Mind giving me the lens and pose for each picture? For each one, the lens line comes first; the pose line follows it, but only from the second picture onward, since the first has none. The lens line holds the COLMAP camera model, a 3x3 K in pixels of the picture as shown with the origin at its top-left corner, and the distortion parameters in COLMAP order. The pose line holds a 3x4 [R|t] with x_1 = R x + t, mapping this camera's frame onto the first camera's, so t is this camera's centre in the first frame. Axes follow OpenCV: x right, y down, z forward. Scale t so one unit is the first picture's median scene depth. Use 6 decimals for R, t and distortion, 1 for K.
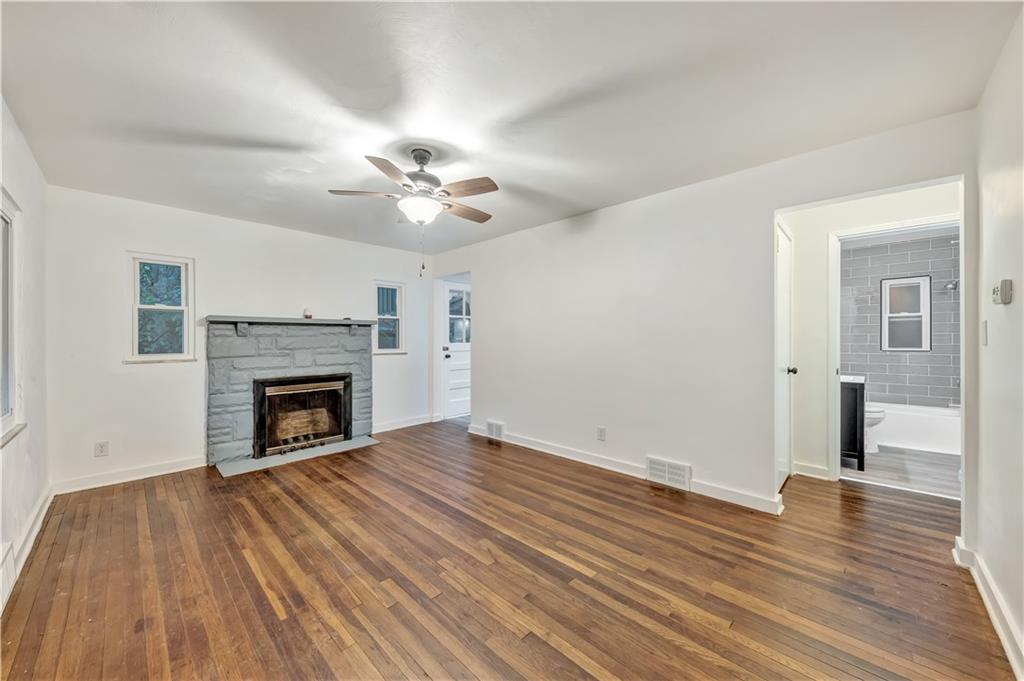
lens RADIAL K [[373.2, 0, 514.2], [0, 373.2, 339.6], [0, 0, 1]] dist [0.003972, -0.000299]
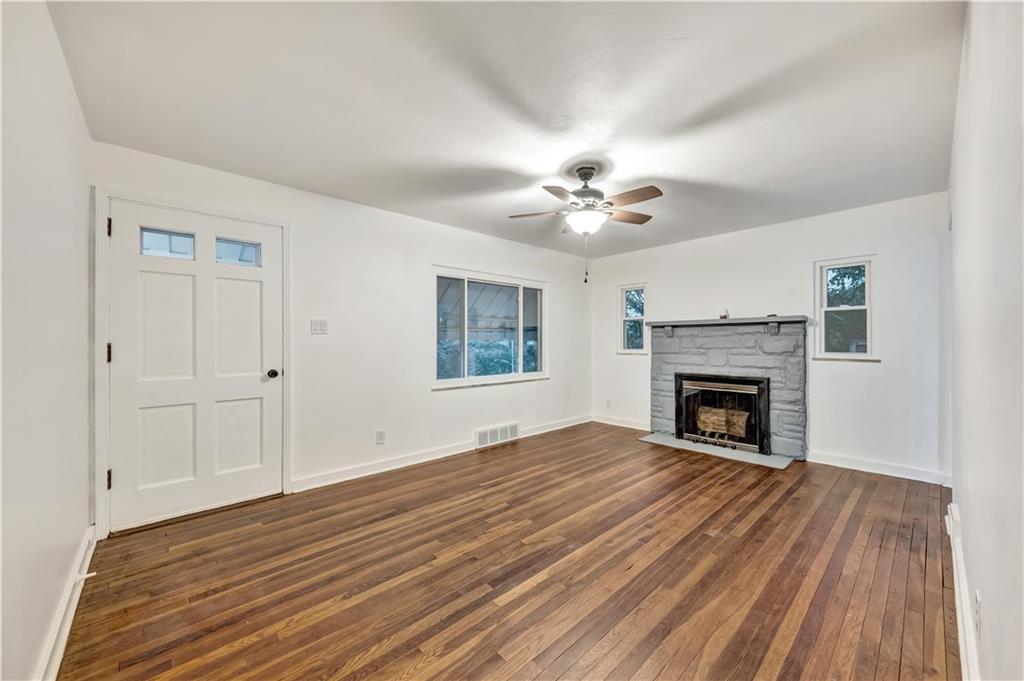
lens RADIAL K [[373.2, 0, 509.3], [0, 373.2, 338.3], [0, 0, 1]] dist [0.003972, -0.000299]
pose [[-0.058893, -0.001385, -0.998263, 0.547993], [-0.000840, 0.999999, -0.001337, -0.002043], [0.998264, 0.000760, -0.058894, 0.536103]]
